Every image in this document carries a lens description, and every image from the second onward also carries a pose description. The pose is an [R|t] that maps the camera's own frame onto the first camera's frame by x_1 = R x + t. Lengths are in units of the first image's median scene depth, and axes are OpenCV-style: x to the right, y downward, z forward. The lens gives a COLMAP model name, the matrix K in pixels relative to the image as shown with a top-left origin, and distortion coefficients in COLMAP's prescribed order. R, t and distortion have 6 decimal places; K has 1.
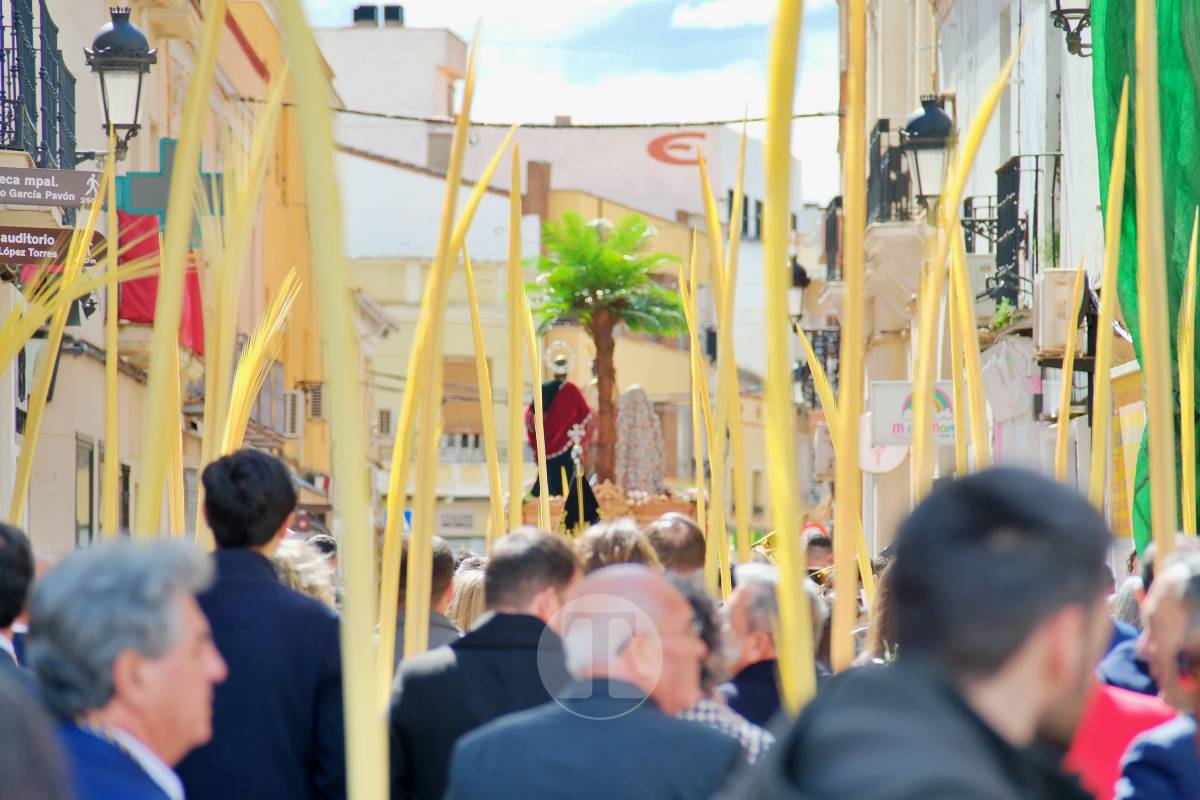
lens RADIAL K [[6401.3, 0, 600.0], [0, 6401.3, 400.0], [0, 0, 1]] dist [0.478327, 4.445742]
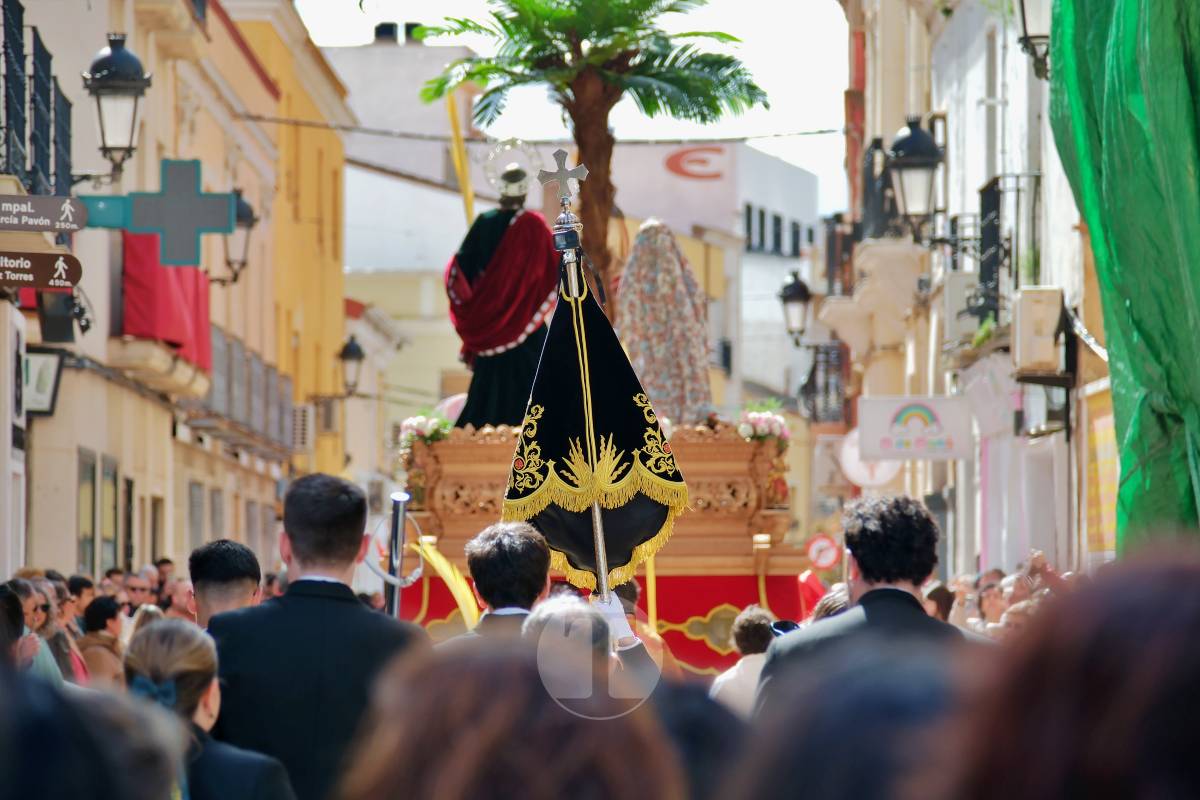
lens RADIAL K [[6401.3, 0, 600.0], [0, 6401.3, 400.0], [0, 0, 1]] dist [0.478327, 4.445742]
pose [[0.999987, -0.005060, 0.000510, 0.000741], [0.005059, 0.999986, 0.001258, 0.012216], [-0.000517, -0.001255, 0.999999, 0.464508]]
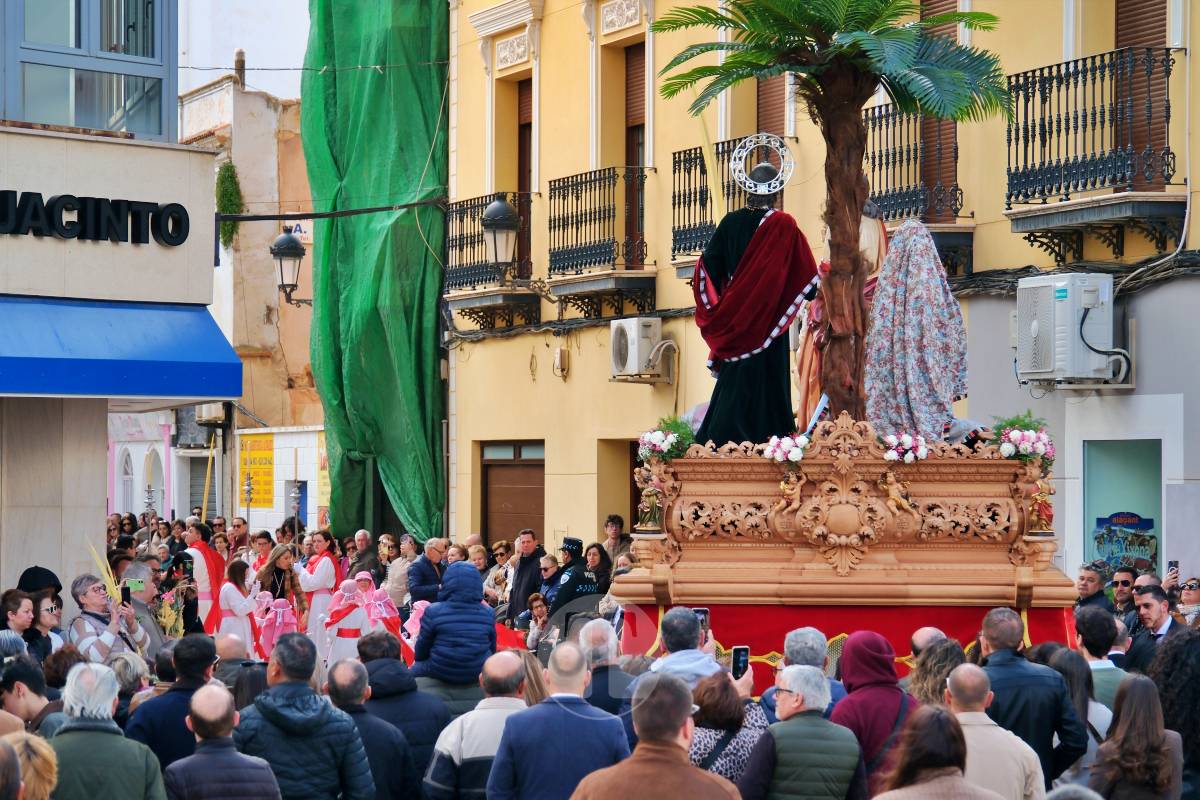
lens RADIAL K [[3631.2, 0, 600.0], [0, 3631.2, 400.0], [0, 0, 1]] dist [-1.305740, 36.293384]
pose [[0.997705, 0.000110, -0.067707, 0.000587], [0.001552, 0.999699, 0.024489, 0.005101], [0.067689, -0.024538, 0.997405, 0.713624]]
